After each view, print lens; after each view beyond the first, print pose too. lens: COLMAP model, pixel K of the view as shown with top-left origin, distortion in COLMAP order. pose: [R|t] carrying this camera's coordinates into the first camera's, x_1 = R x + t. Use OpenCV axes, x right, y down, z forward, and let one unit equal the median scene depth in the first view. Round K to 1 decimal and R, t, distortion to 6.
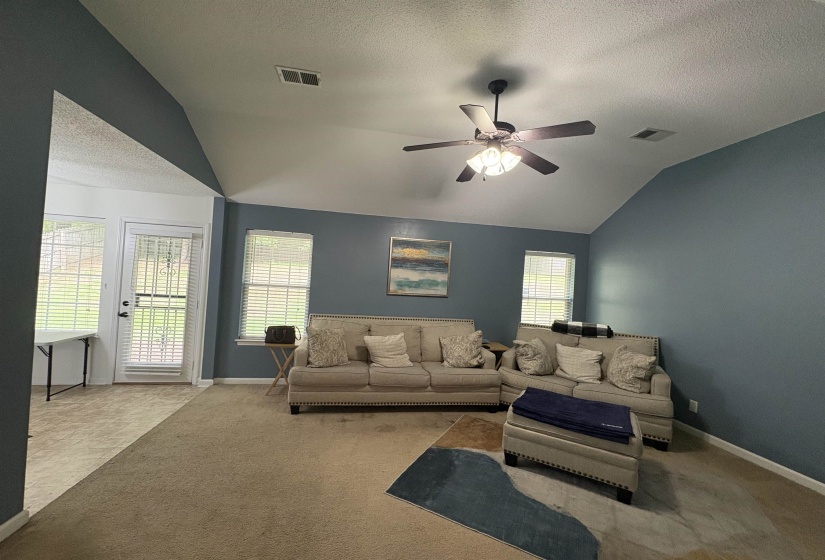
lens RADIAL K [[333.4, 0, 412.5], [0, 333.4, 280.0], [0, 0, 1]] dist [0.015566, 0.000023]
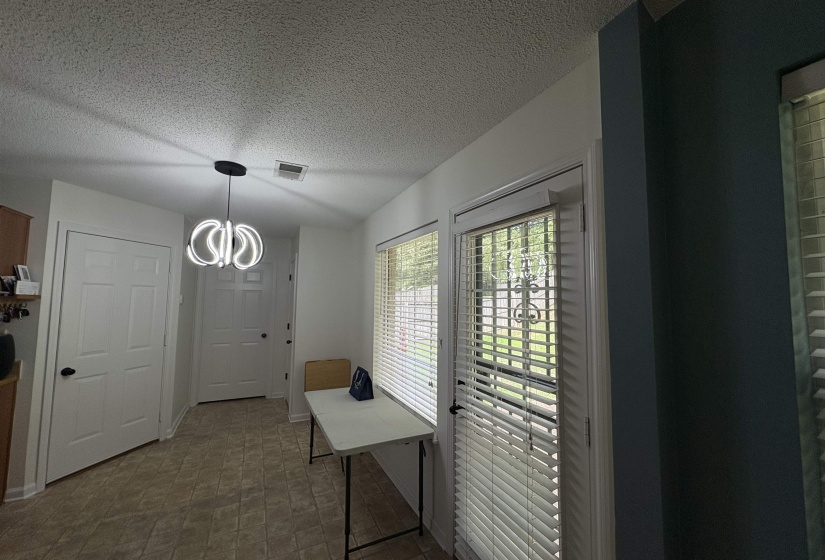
lens RADIAL K [[333.4, 0, 412.5], [0, 333.4, 280.0], [0, 0, 1]] dist [0.015566, 0.000023]
pose [[0.285425, -0.106912, -0.952419, -0.411643], [0.019254, 0.994198, -0.105832, -0.026250], [0.958208, 0.011870, 0.285827, 0.802687]]
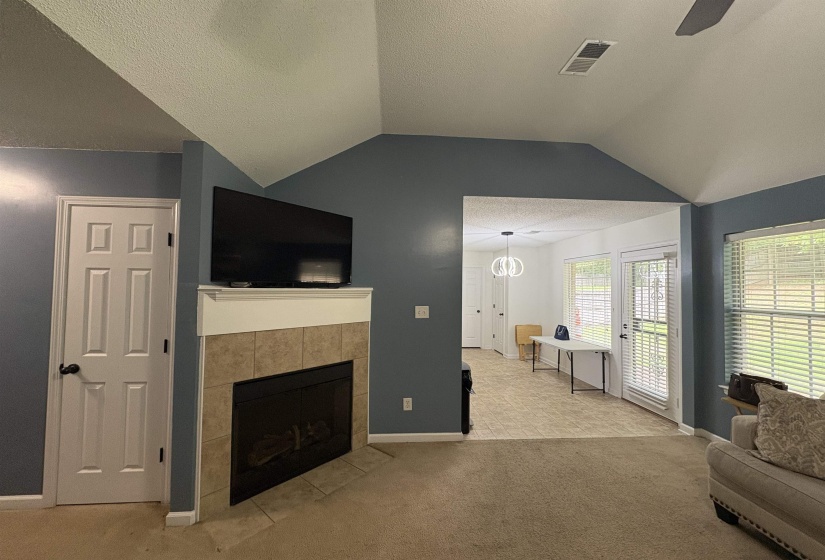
lens RADIAL K [[333.4, 0, 412.5], [0, 333.4, 280.0], [0, 0, 1]] dist [0.015566, 0.000023]
pose [[-0.087153, -0.078212, -0.993120, 0.306256], [-0.002726, 0.996928, -0.078273, 0.007008], [0.996191, -0.004115, -0.087099, 0.409182]]
